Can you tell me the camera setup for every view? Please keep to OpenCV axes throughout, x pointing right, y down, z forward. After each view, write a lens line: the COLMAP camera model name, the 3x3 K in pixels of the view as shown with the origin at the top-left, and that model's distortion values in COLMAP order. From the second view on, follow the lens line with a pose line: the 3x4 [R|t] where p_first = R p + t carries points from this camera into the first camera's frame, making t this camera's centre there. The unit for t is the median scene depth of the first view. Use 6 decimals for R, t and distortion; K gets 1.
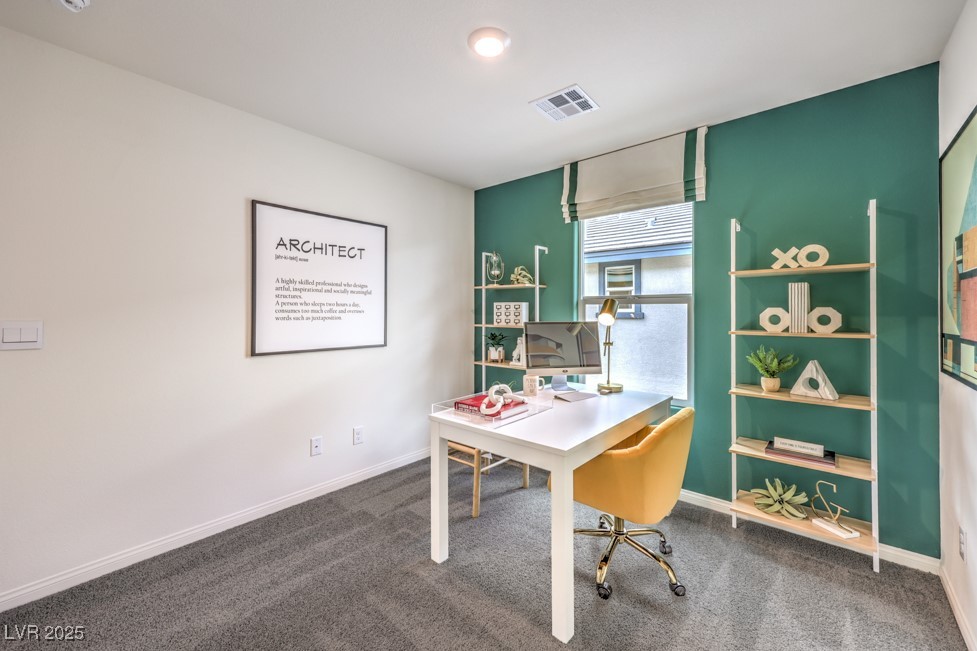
lens RADIAL K [[392.5, 0, 490.8], [0, 392.5, 314.4], [0, 0, 1]] dist [0.000272, -0.000019]
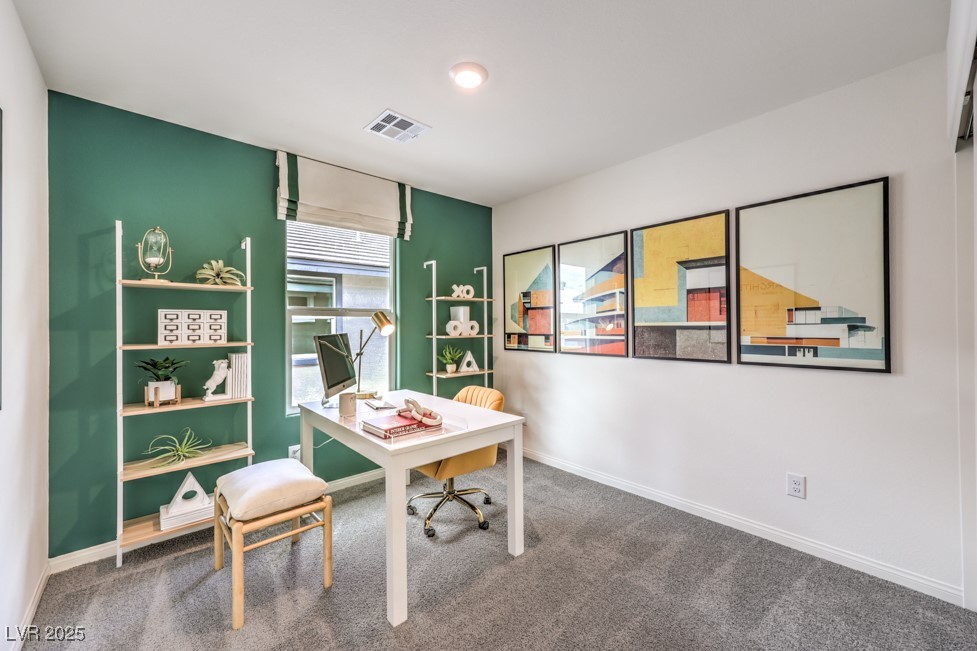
lens RADIAL K [[378.6, 0, 488.5], [0, 378.6, 325.5], [0, 0, 1]] dist [-0.044532, -0.000020]
pose [[0.112984, -0.005431, 0.993582, -0.585171], [0.009303, 0.999947, 0.004408, -0.002256], [-0.993553, 0.008745, 0.113029, 0.488793]]
